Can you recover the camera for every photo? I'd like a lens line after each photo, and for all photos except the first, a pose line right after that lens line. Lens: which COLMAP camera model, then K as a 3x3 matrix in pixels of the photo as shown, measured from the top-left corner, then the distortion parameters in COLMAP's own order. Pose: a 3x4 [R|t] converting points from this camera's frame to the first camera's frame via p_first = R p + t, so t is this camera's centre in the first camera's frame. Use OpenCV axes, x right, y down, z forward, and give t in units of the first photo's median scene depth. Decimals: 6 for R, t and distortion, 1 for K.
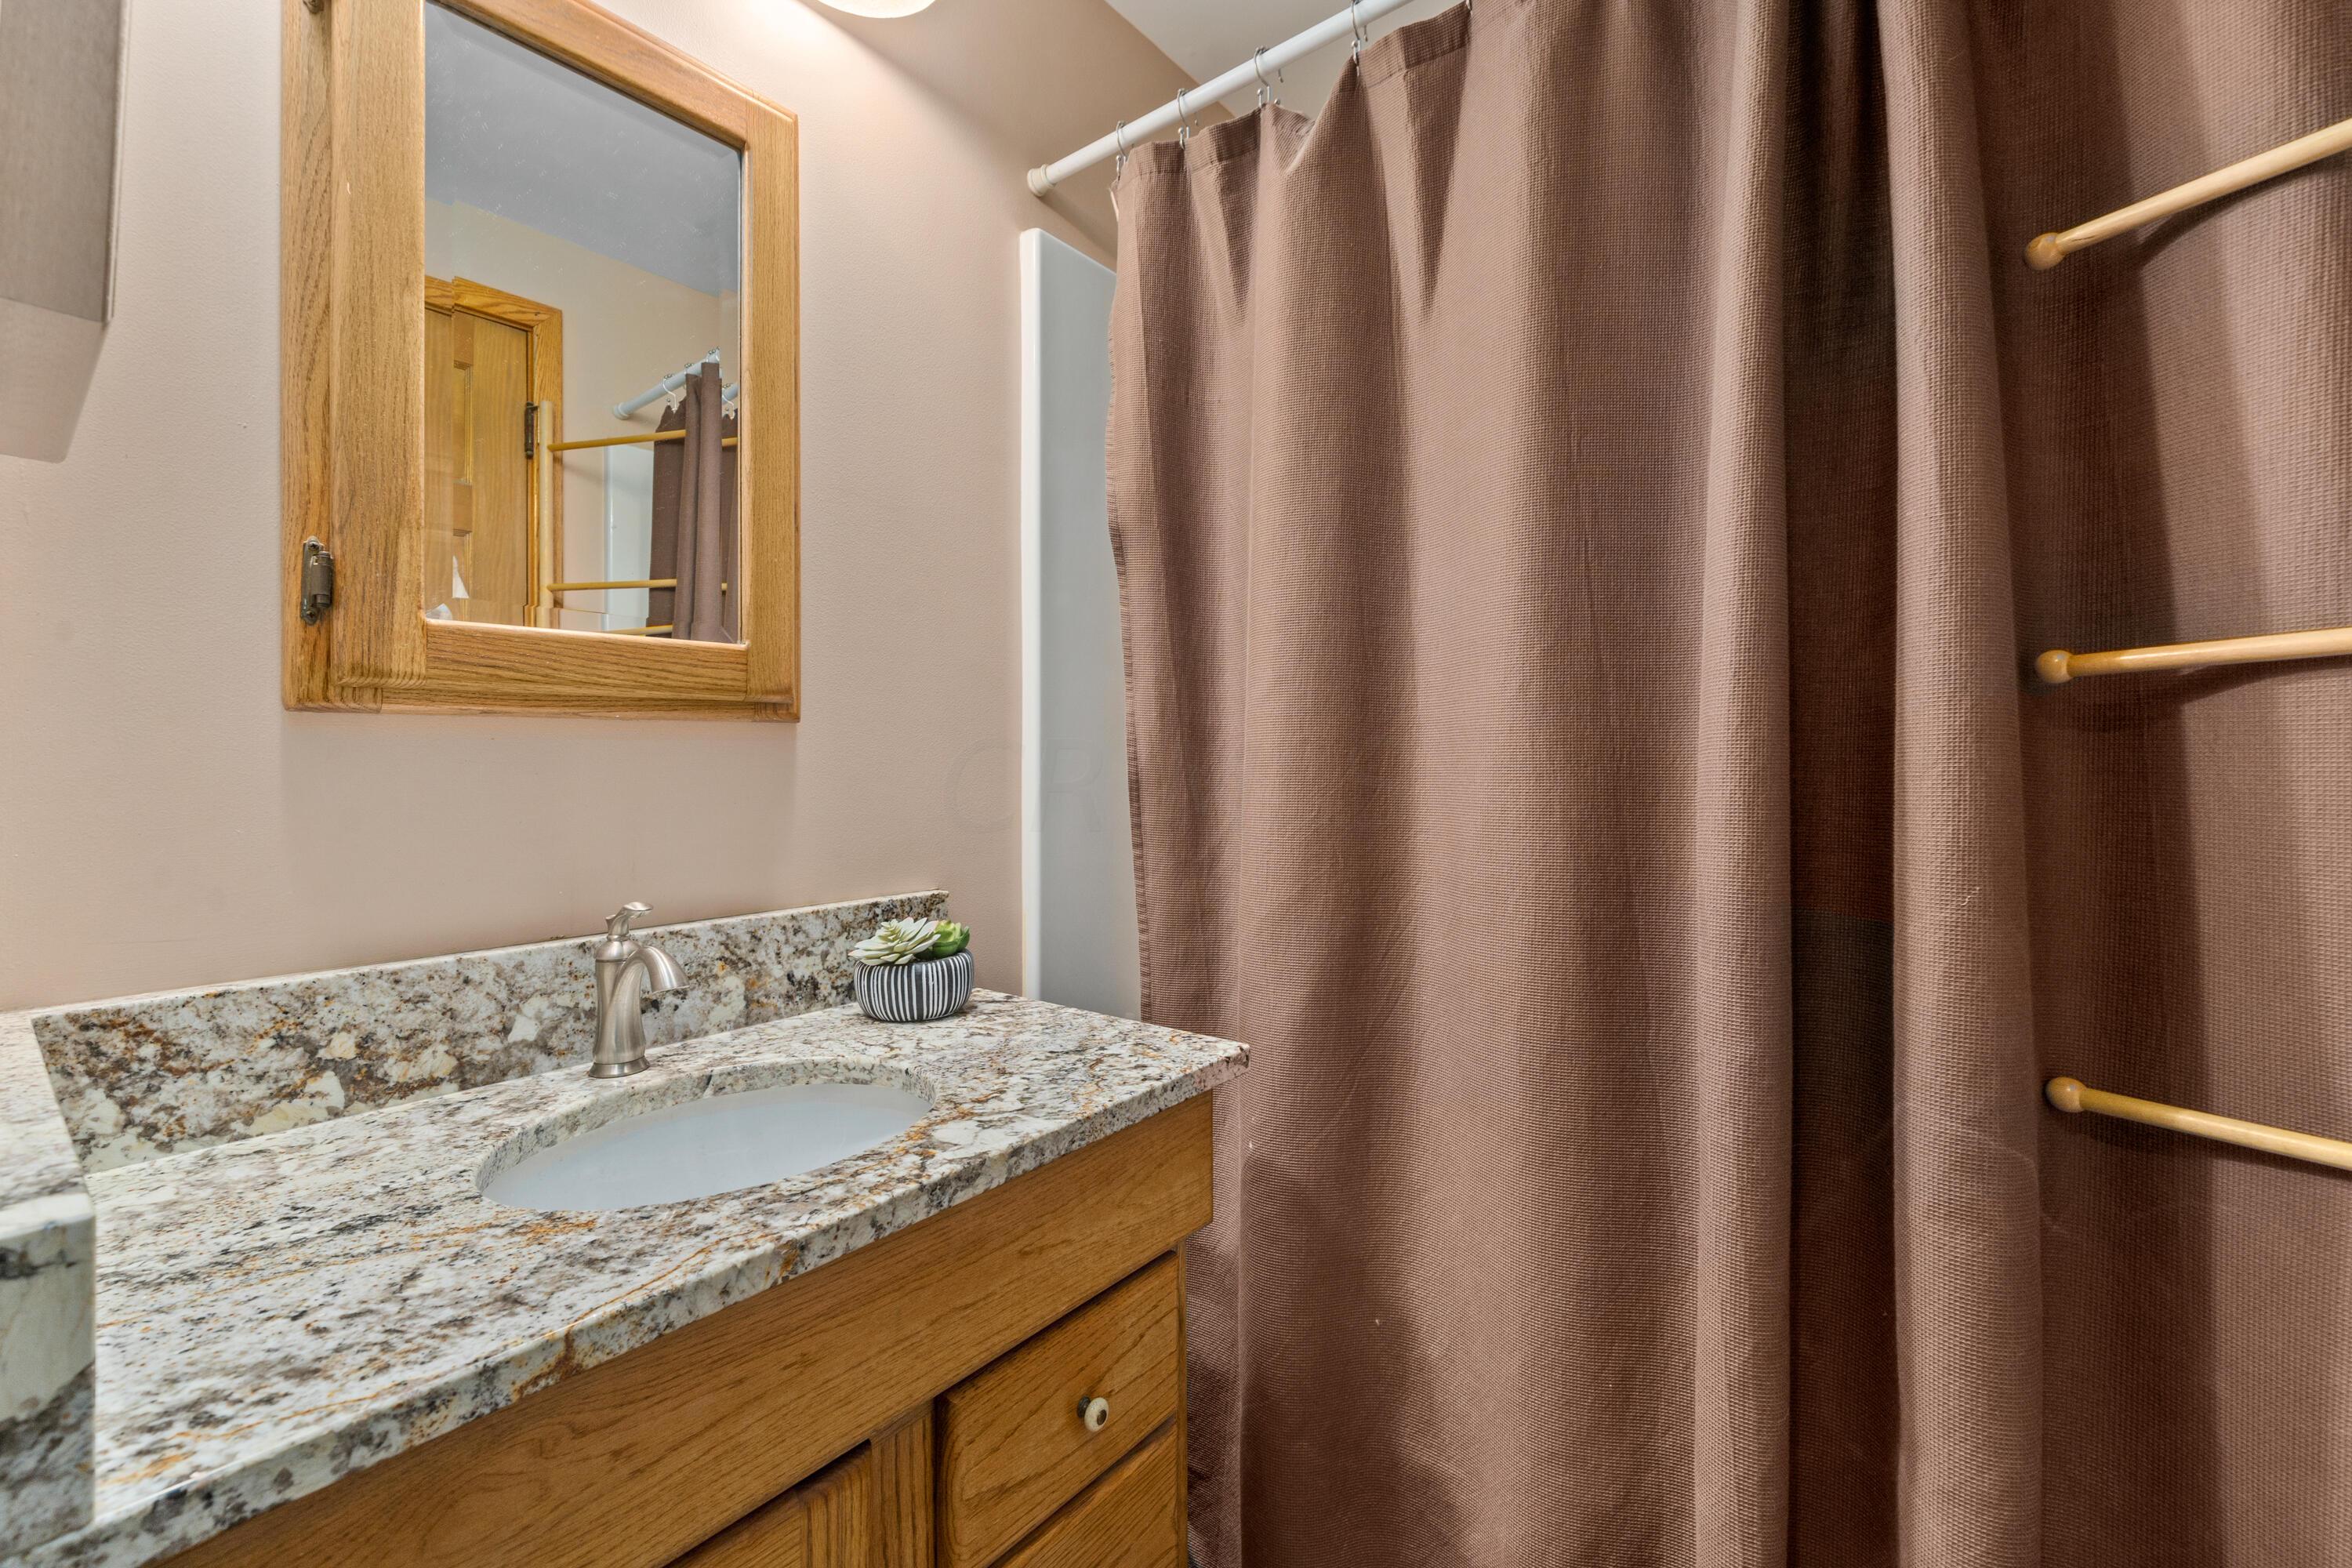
lens RADIAL K [[979.6, 0, 1173.1], [0, 979.6, 744.8], [0, 0, 1]] dist [-0.000811, -0.000437]
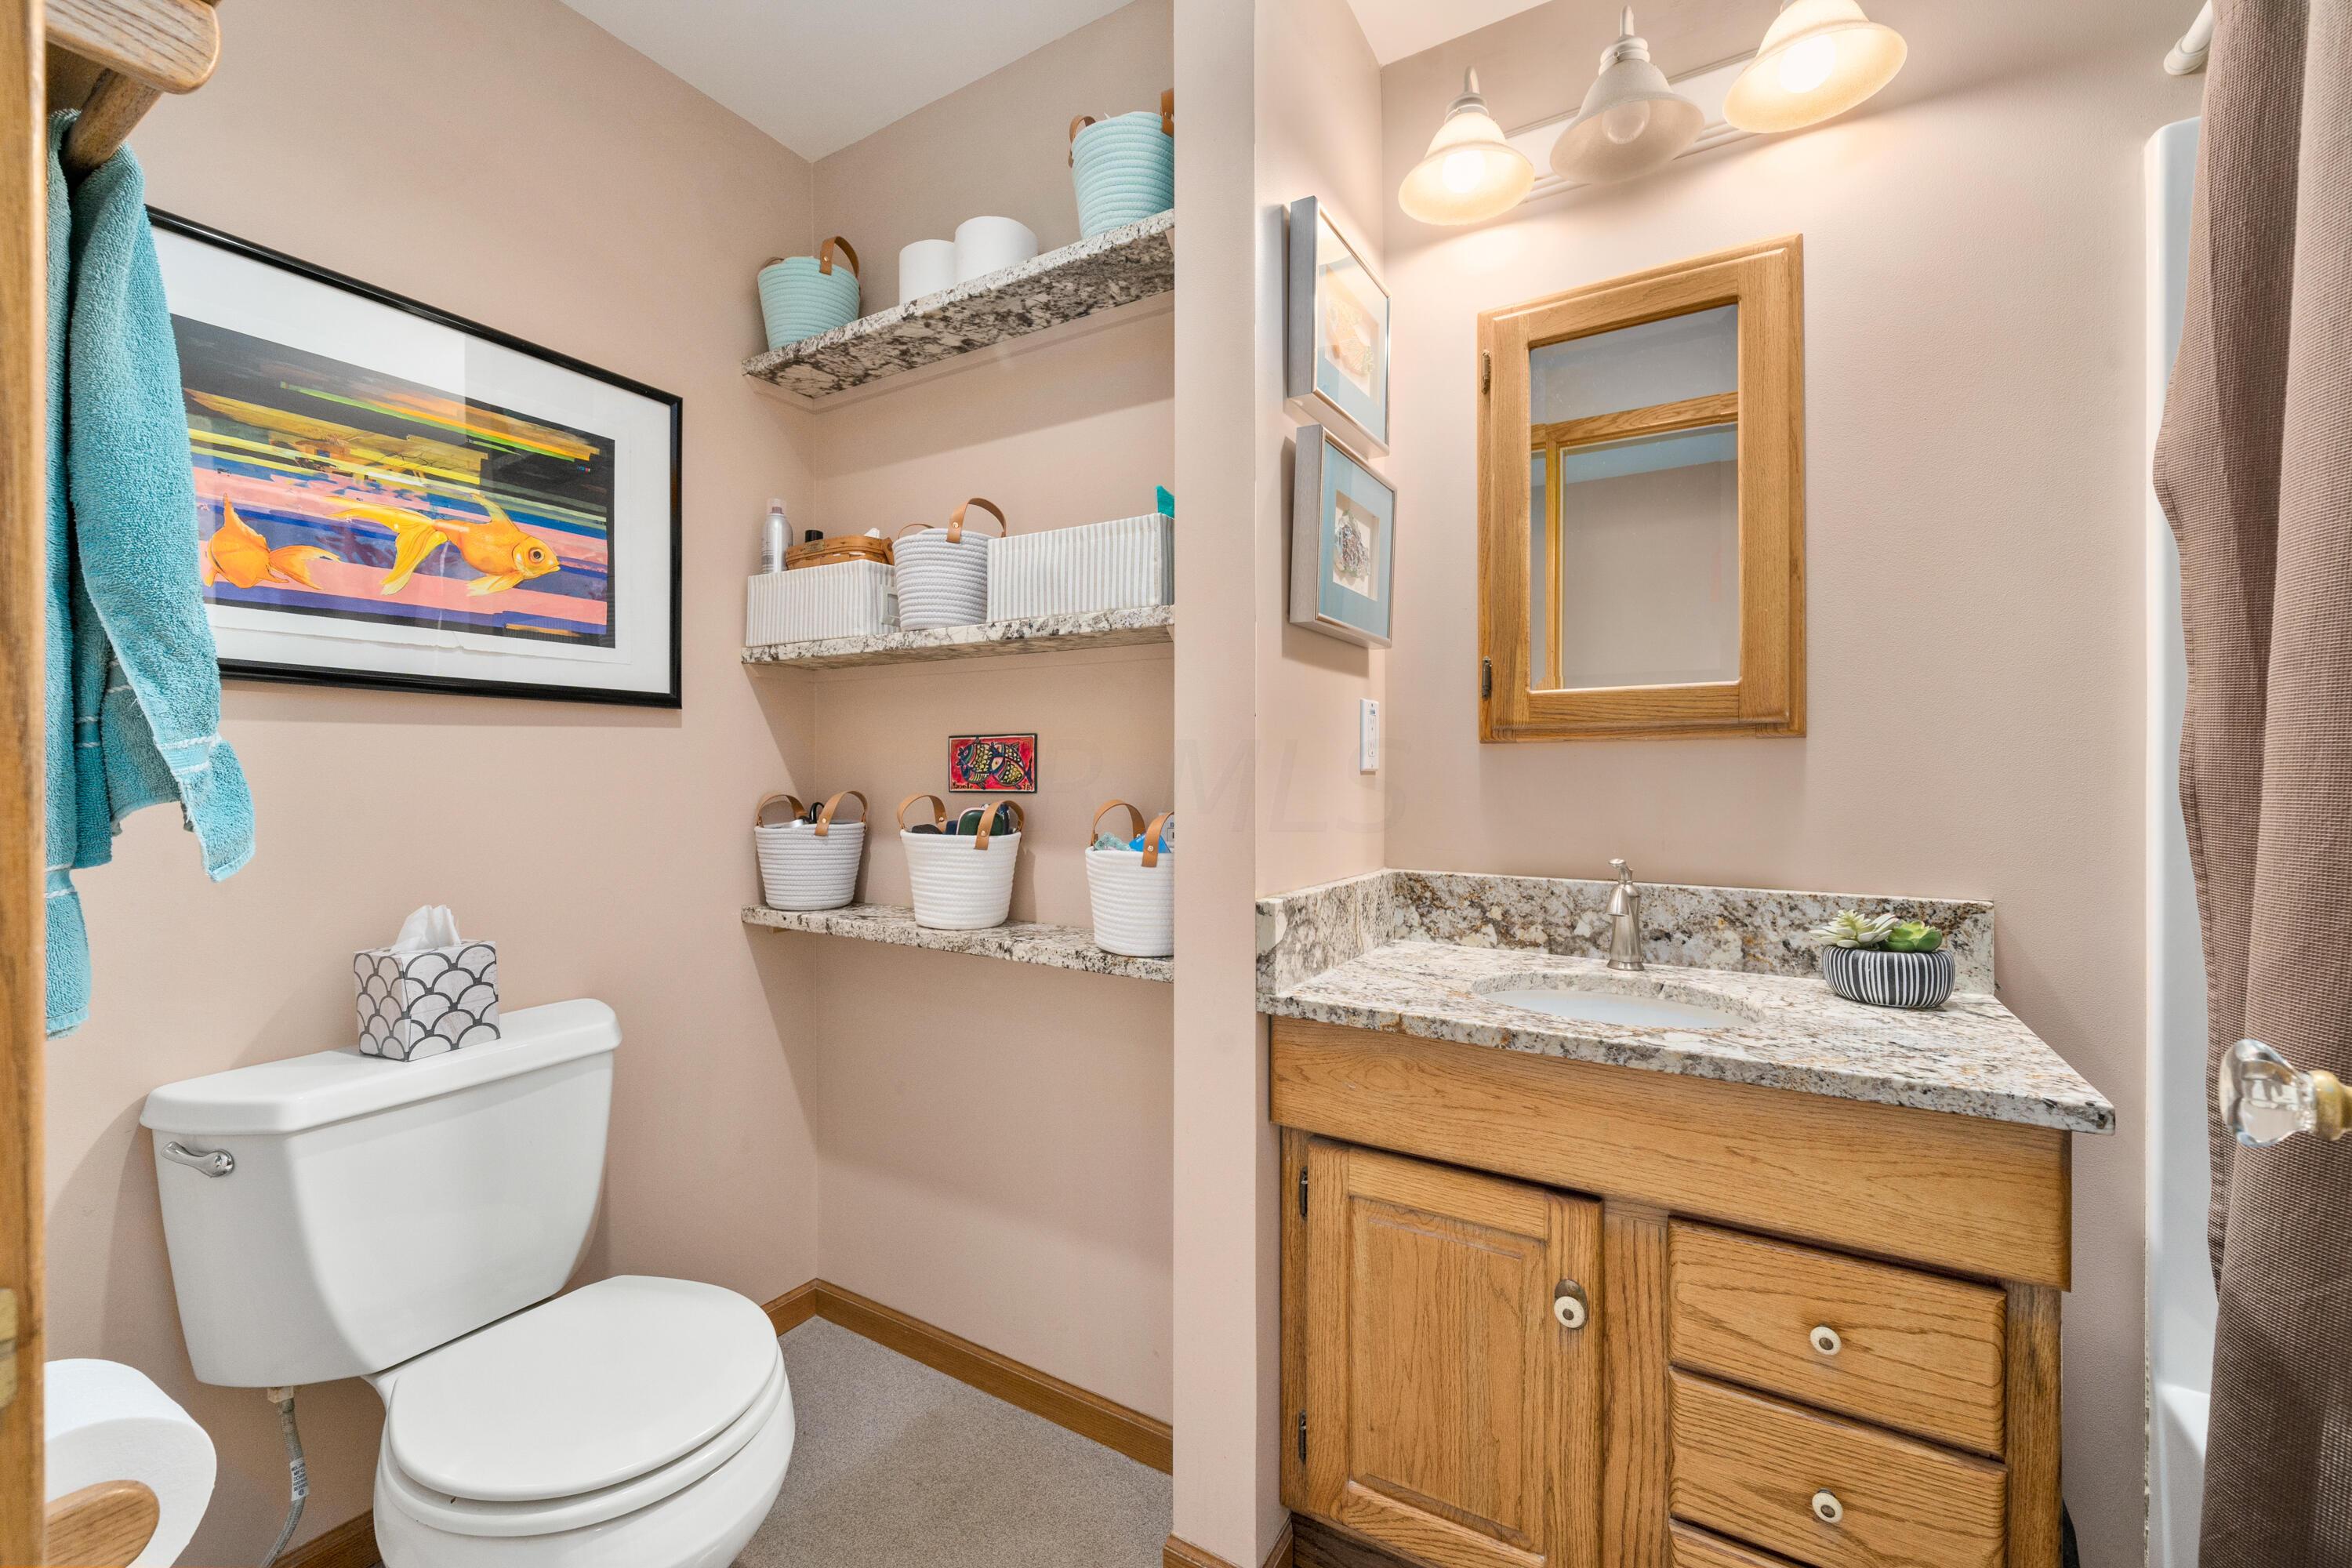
lens RADIAL K [[979.6, 0, 1173.1], [0, 979.6, 744.8], [0, 0, 1]] dist [-0.000811, -0.000437]
pose [[0.122131, -0.021929, -0.992272, 0.964463], [0.013121, 0.999704, -0.020478, 0.001043], [0.992427, -0.010519, 0.122383, 0.108437]]
